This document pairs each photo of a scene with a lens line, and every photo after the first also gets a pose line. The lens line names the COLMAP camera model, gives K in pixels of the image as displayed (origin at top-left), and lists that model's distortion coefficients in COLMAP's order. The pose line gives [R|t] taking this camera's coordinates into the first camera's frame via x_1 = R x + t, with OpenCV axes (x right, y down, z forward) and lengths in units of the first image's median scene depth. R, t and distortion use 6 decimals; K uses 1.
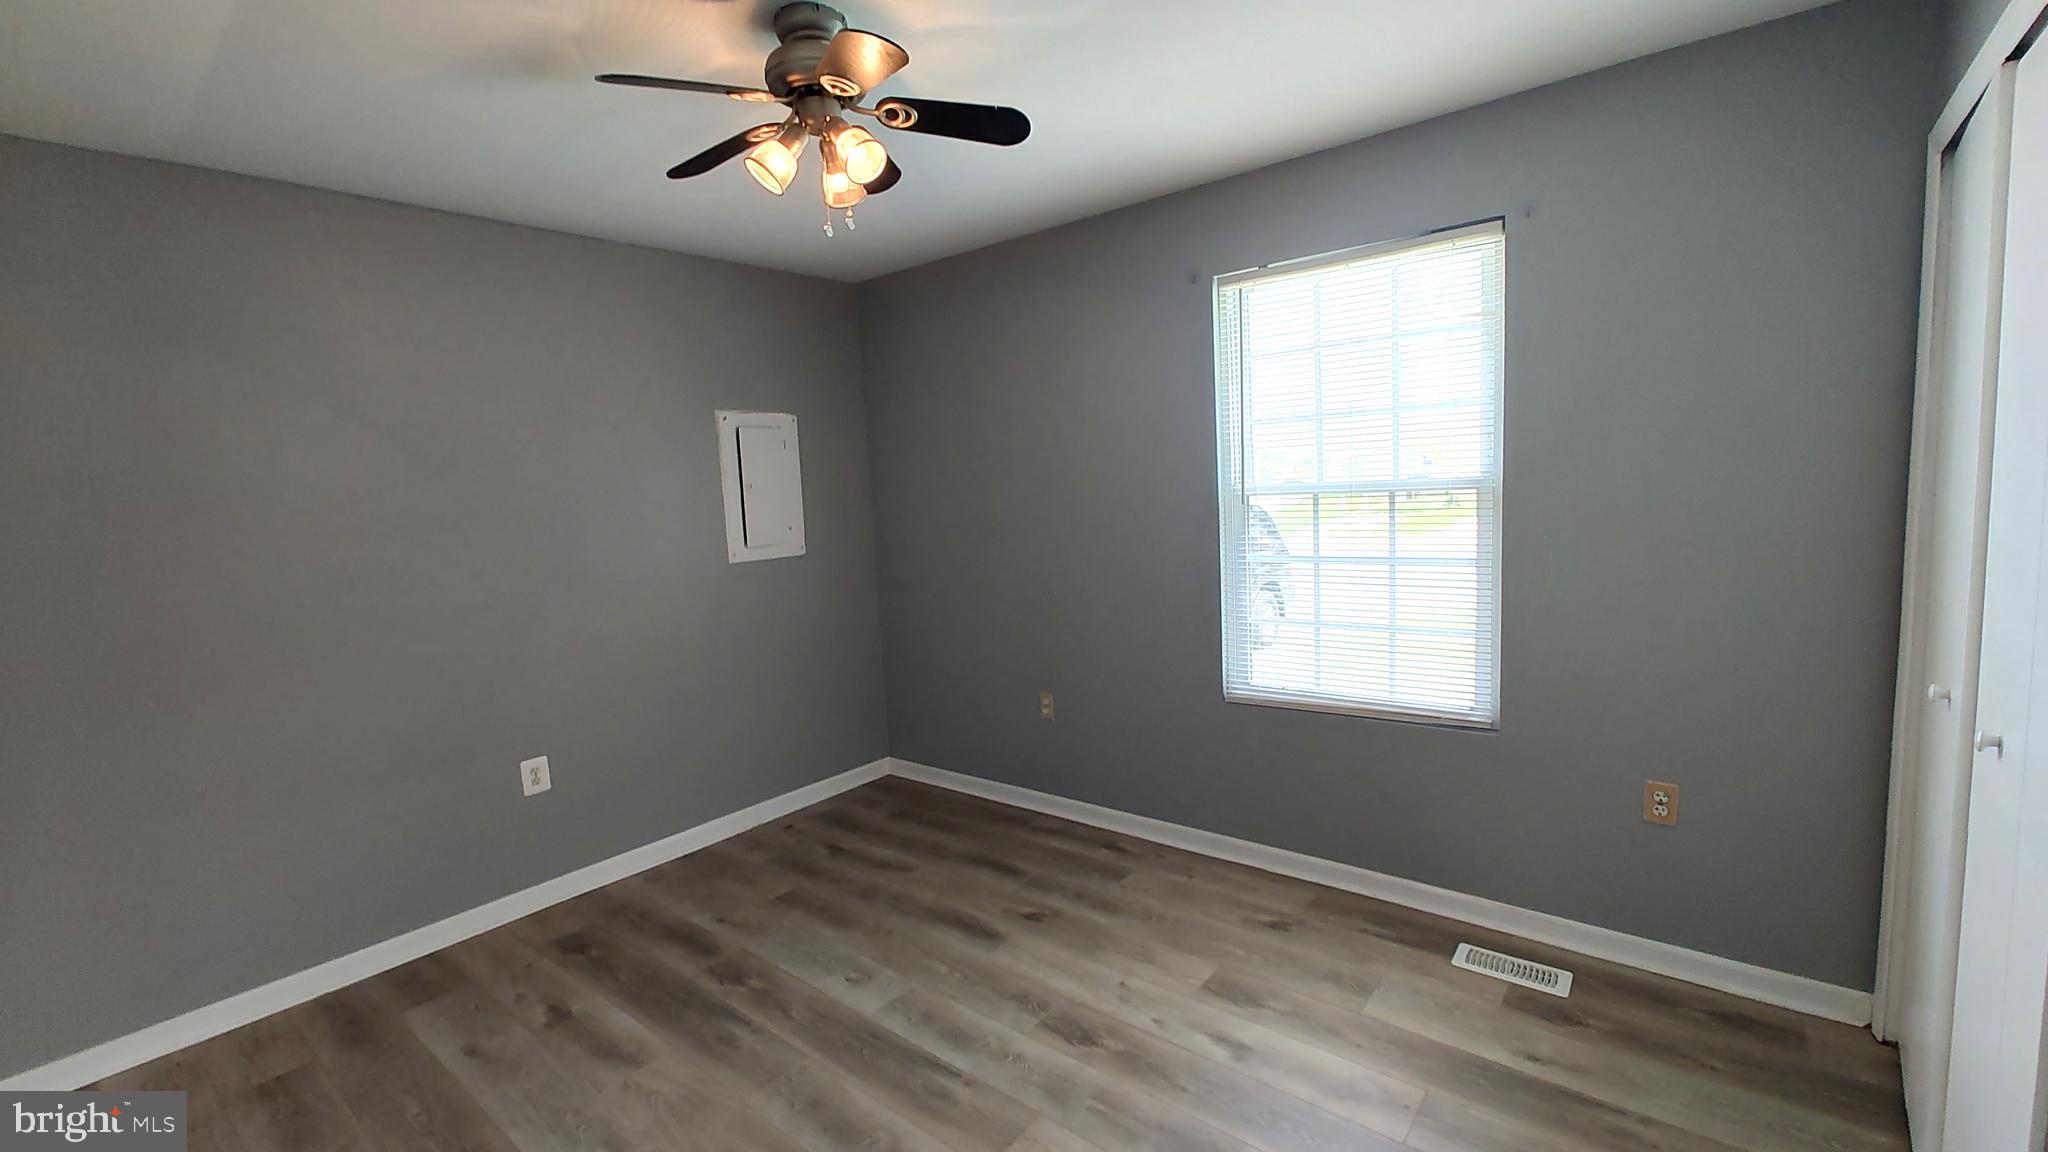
lens RADIAL K [[855.1, 0, 1014.3], [0, 855.1, 578.1], [0, 0, 1]] dist [0.000510, 0.000512]
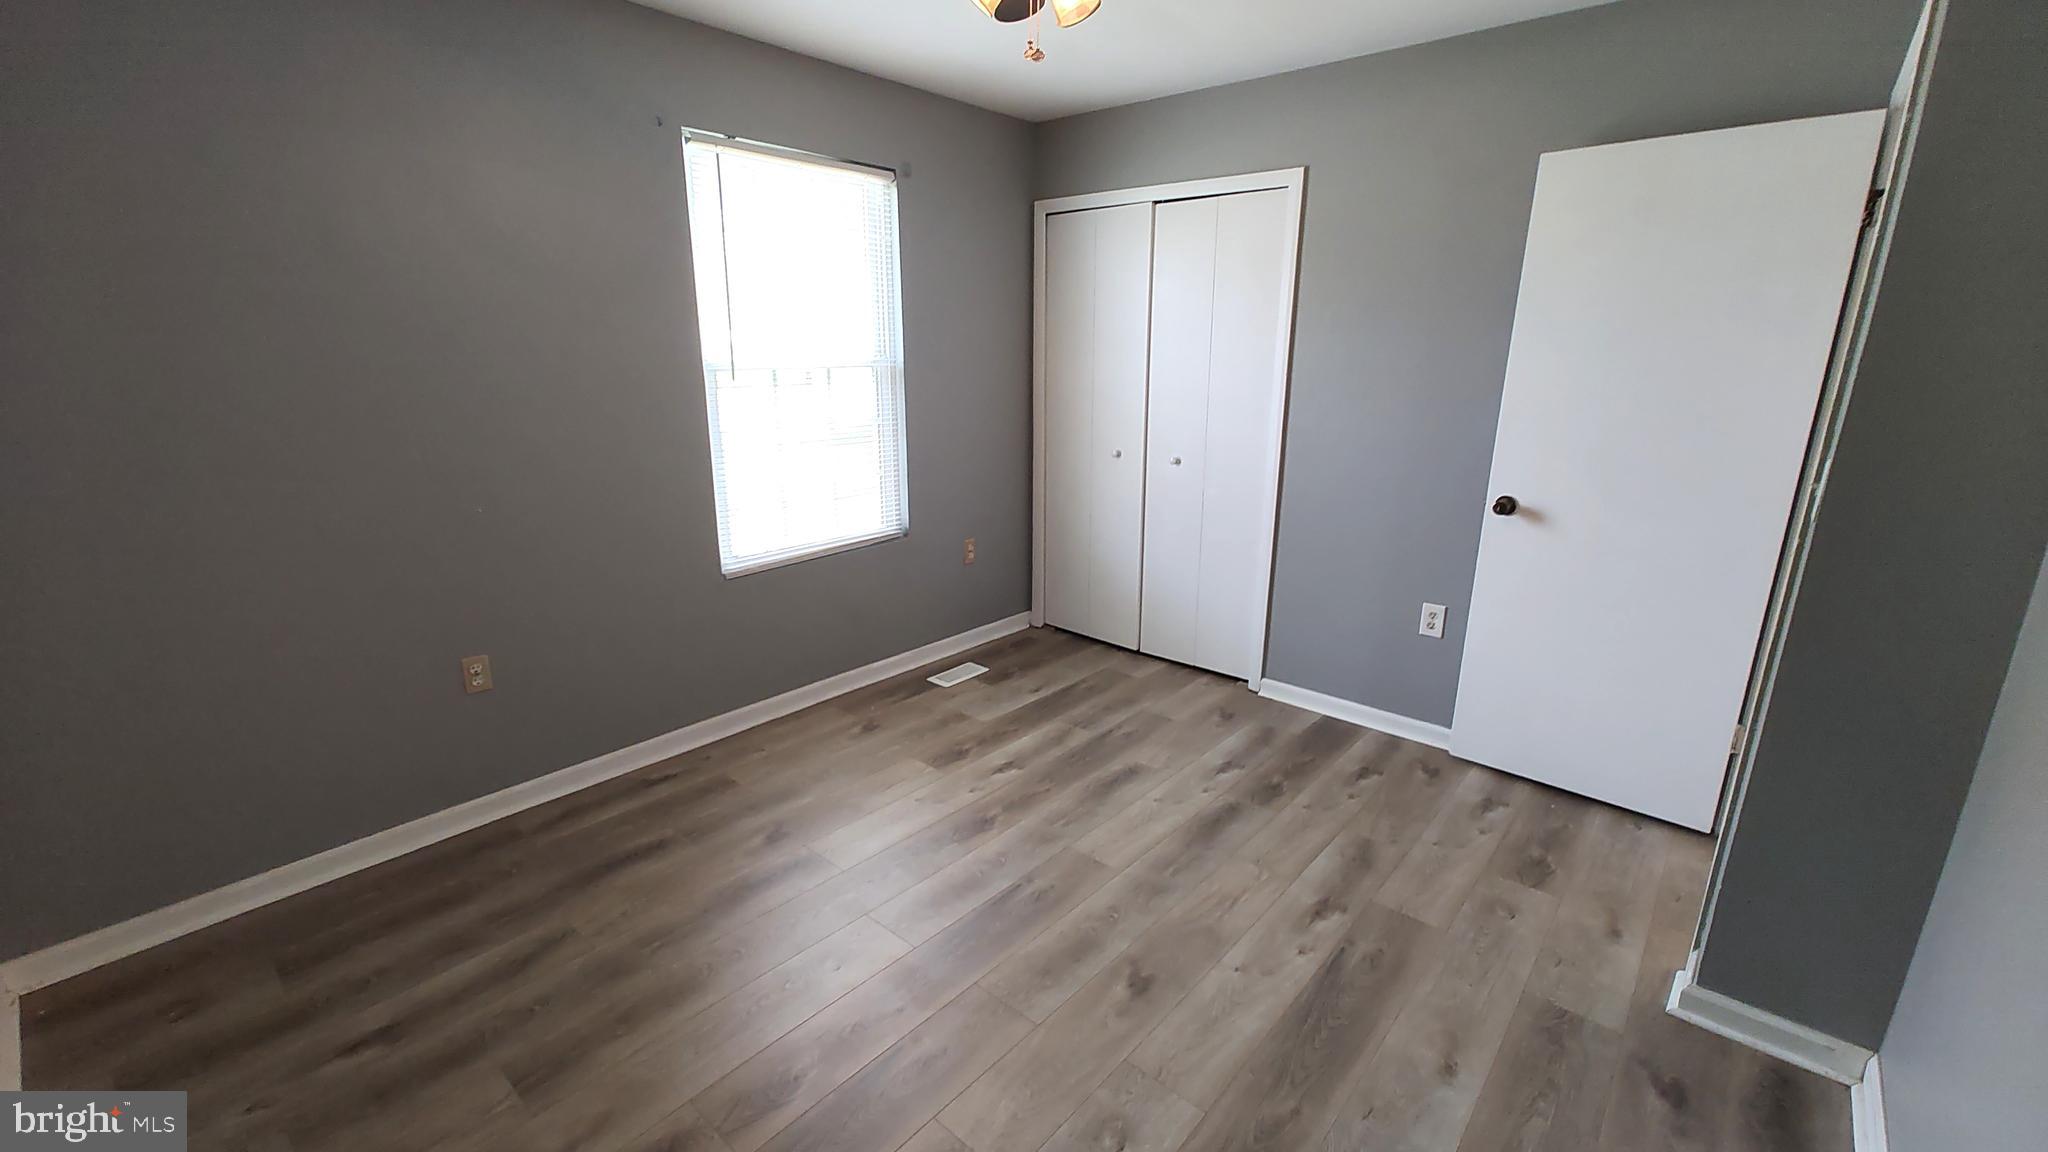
lens RADIAL K [[855.1, 0, 1014.2], [0, 855.1, 573.8], [0, 0, 1]] dist [0.000510, 0.000512]
pose [[0.025089, -0.201987, 0.979067, -0.751801], [0.105880, 0.974403, 0.198312, -0.025887], [-0.994062, 0.098688, 0.045833, 0.639677]]
